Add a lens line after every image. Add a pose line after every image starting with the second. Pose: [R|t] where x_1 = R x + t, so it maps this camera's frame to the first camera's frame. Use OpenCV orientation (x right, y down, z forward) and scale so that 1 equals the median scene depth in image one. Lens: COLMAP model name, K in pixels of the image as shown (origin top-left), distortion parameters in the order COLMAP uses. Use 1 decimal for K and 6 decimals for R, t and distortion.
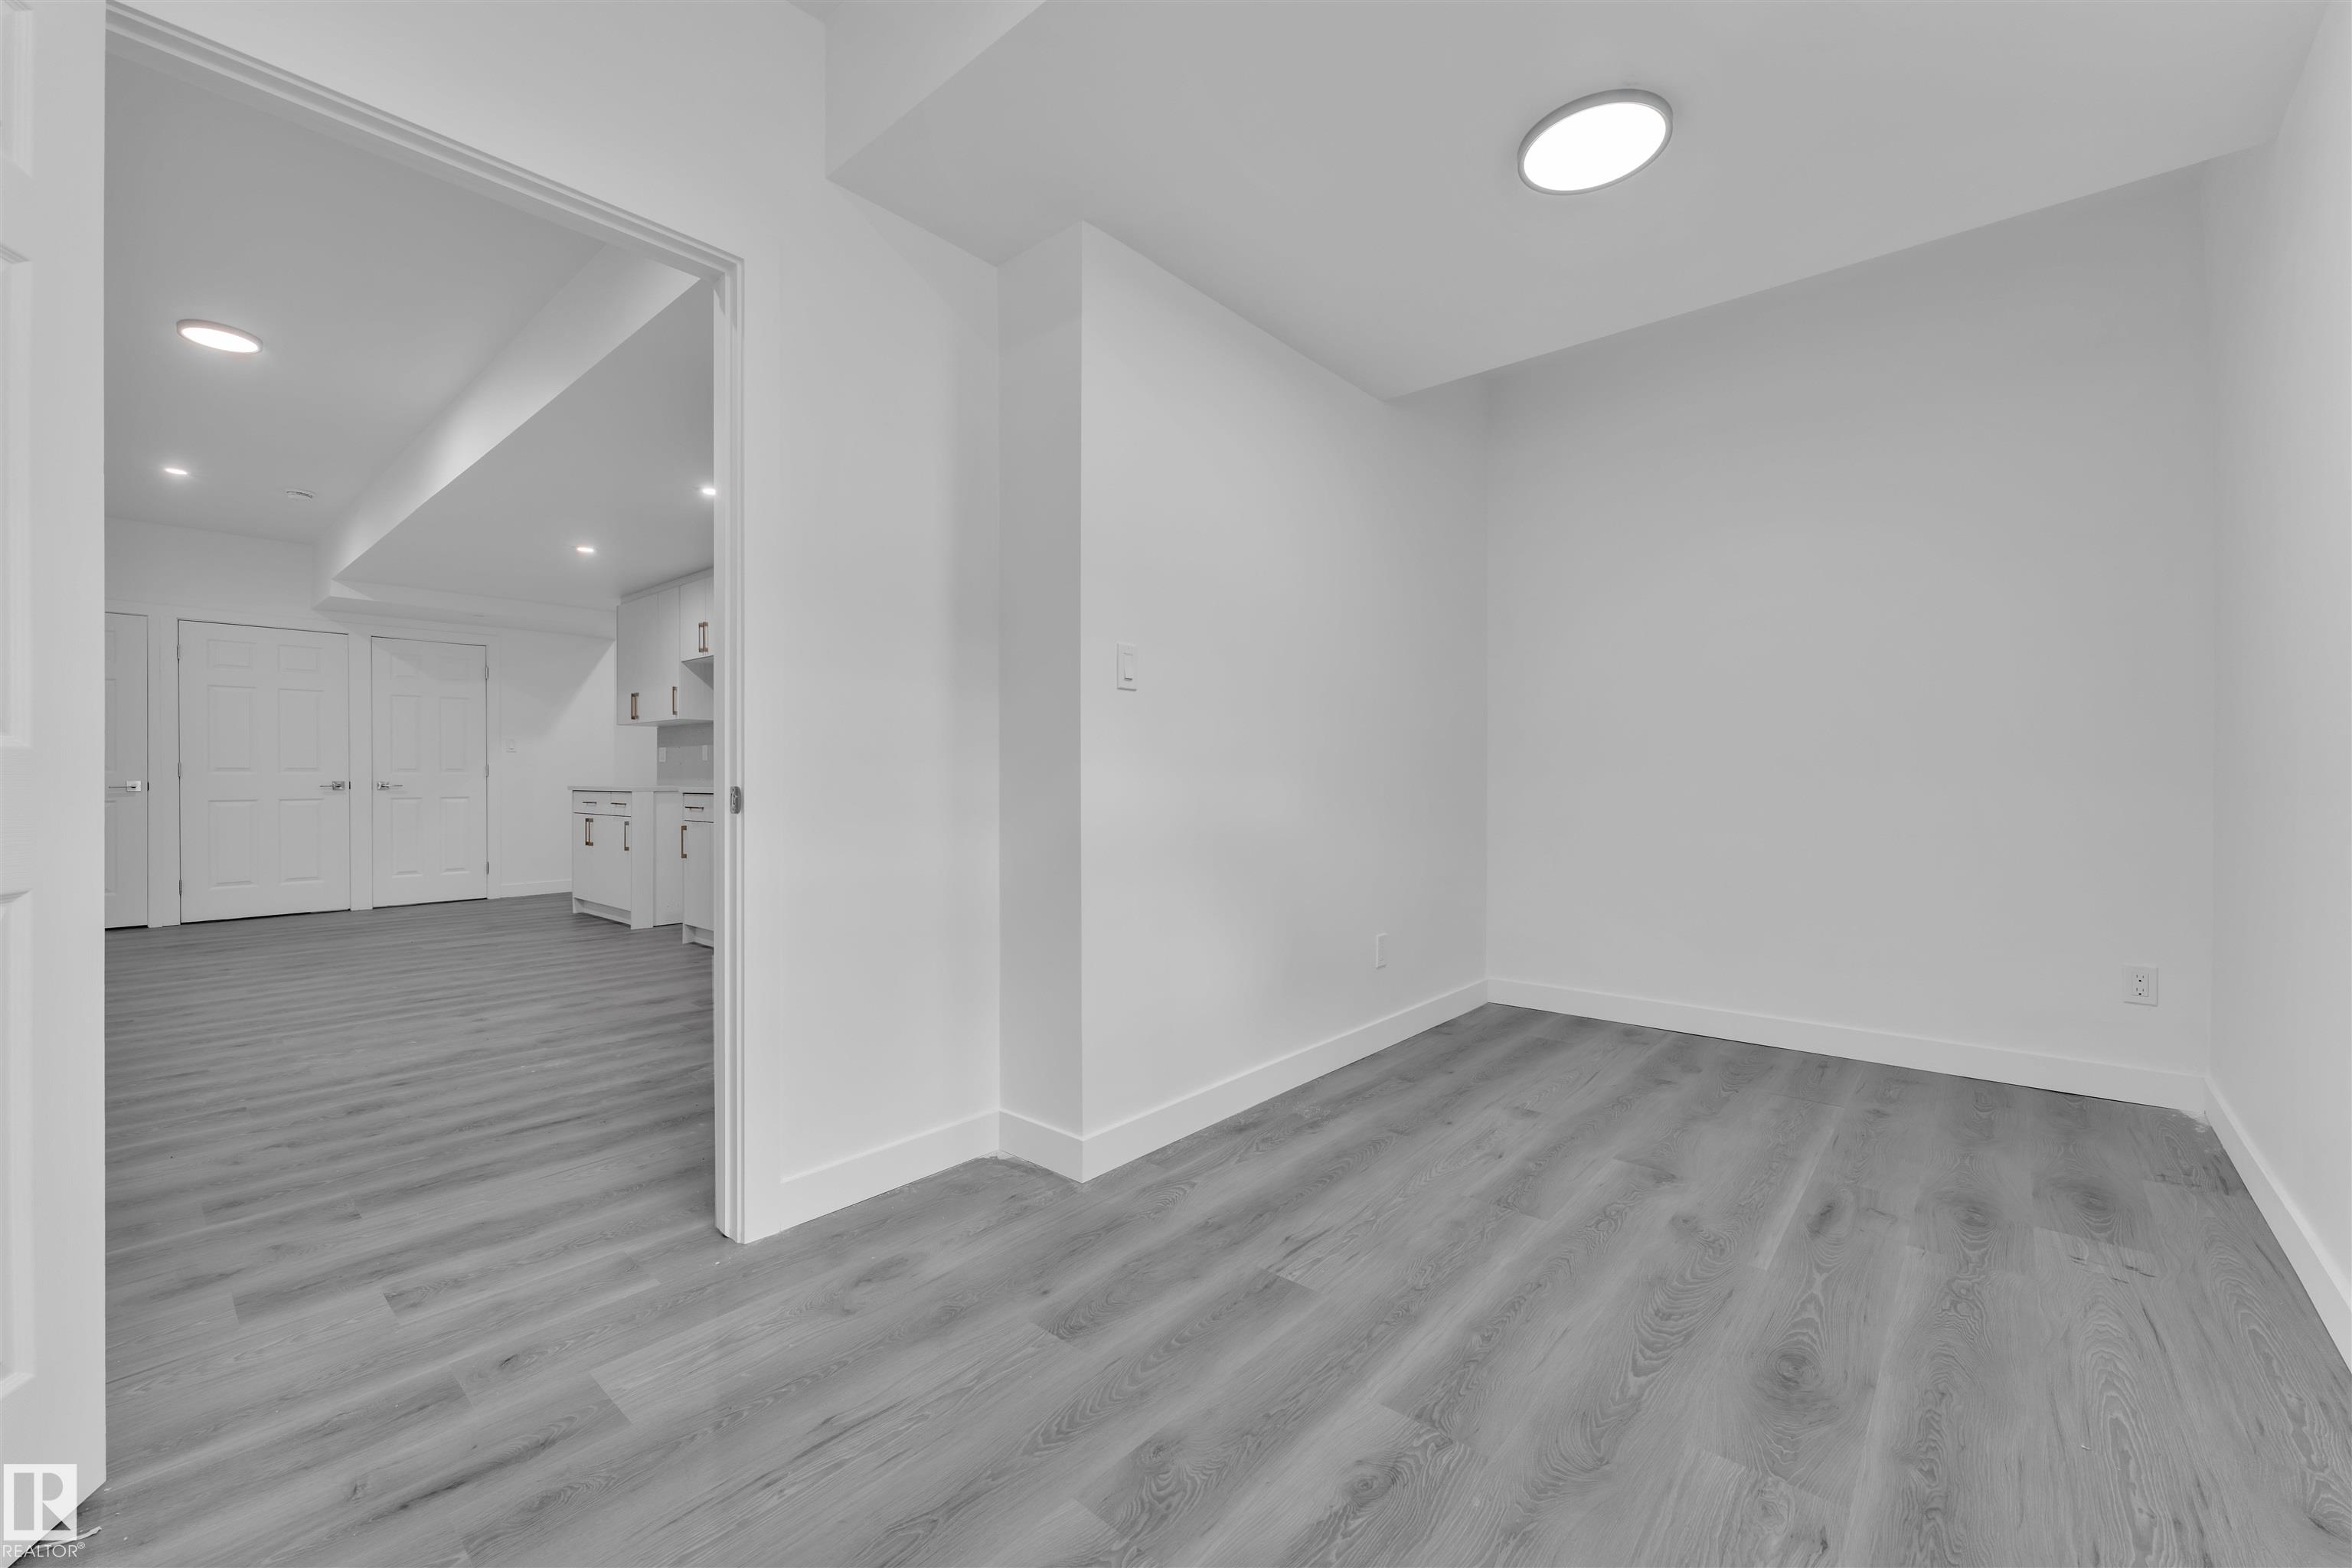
lens RADIAL K [[945.8, 0, 1166.4], [0, 945.8, 782.9], [0, 0, 1]] dist [0.001392, 0.000092]
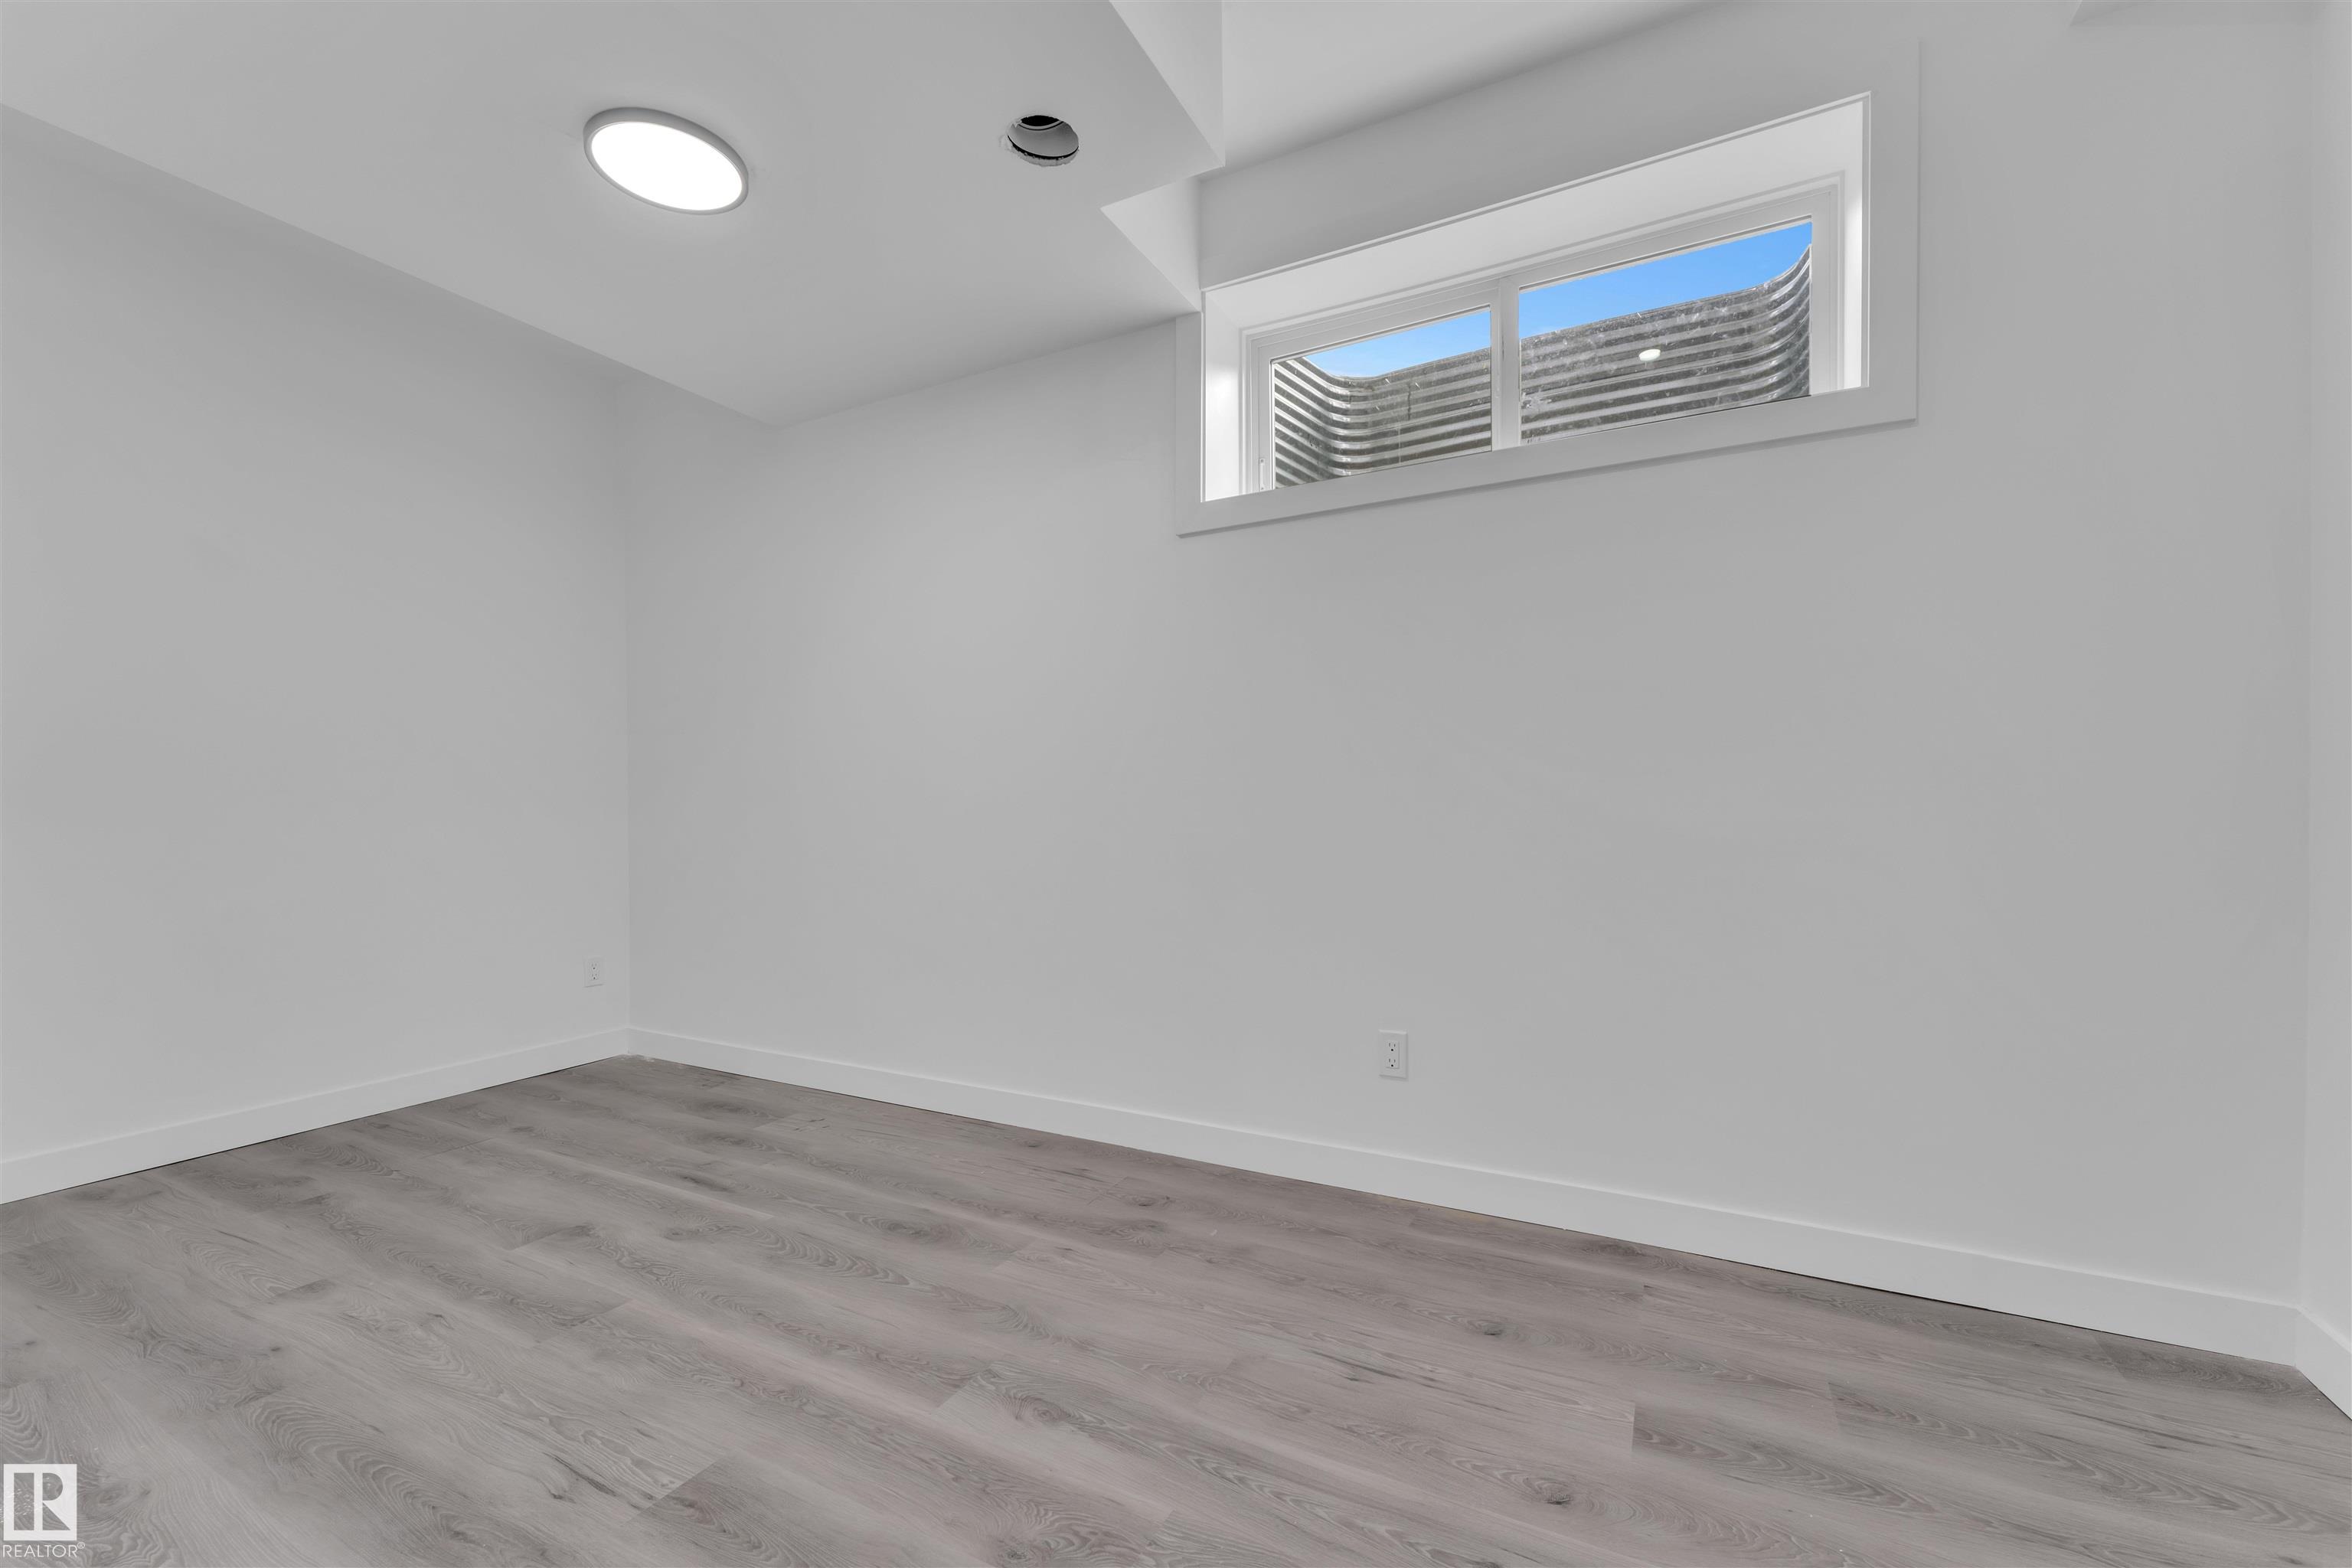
lens RADIAL K [[945.8, 0, 1166.4], [0, 945.8, 782.9], [0, 0, 1]] dist [0.001392, 0.000092]
pose [[-0.225360, 0.030092, 0.973811, -0.618270], [0.012515, 0.999530, -0.027991, -0.007960], [-0.974195, 0.005879, -0.225630, 0.687673]]
